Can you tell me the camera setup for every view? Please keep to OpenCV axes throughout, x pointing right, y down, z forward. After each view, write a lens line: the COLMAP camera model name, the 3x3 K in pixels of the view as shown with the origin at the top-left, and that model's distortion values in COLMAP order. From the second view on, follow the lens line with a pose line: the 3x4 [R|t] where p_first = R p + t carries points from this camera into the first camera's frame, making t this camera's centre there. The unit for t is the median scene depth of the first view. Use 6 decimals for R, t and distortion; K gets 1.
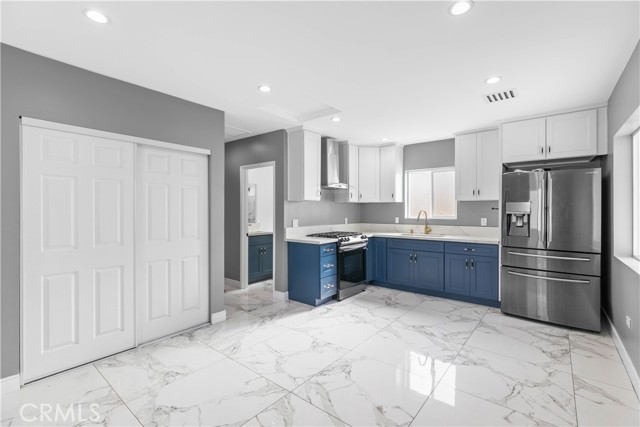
lens RADIAL K [[292.3, 0, 320.0], [0, 292.3, 213.5], [0, 0, 1]] dist [0.002332, 0.000039]
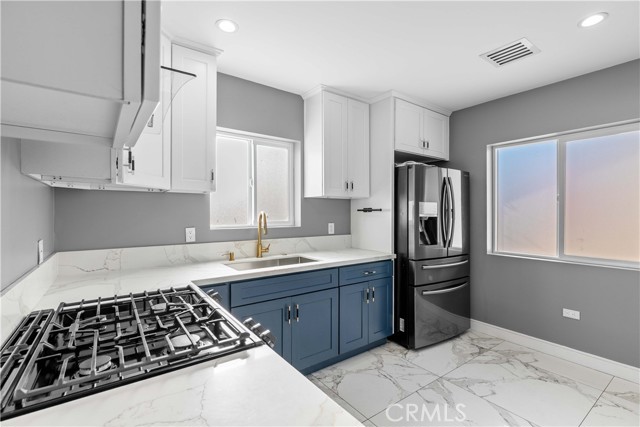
lens RADIAL K [[292.3, 0, 320.0], [0, 292.3, 213.5], [0, 0, 1]] dist [0.002332, 0.000039]
pose [[0.243975, -0.005557, 0.969766, -0.128999], [0.006790, 0.999969, 0.004022, -0.010708], [-0.969758, 0.005604, 0.244005, 0.851609]]
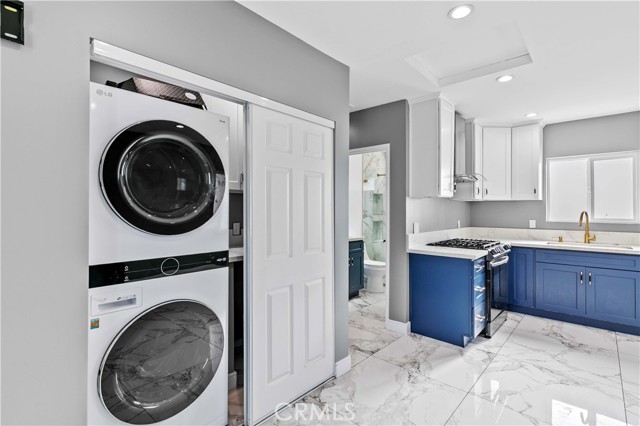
lens RADIAL K [[298.1, 0, 320.0], [0, 298.1, 213.0], [0, 0, 1]] dist [0.001394, -0.000073]
pose [[0.999089, 0.003118, -0.042572, -0.304576], [-0.003321, 0.999984, -0.004680, -0.000005], [0.042557, 0.004817, 0.999082, 0.245219]]
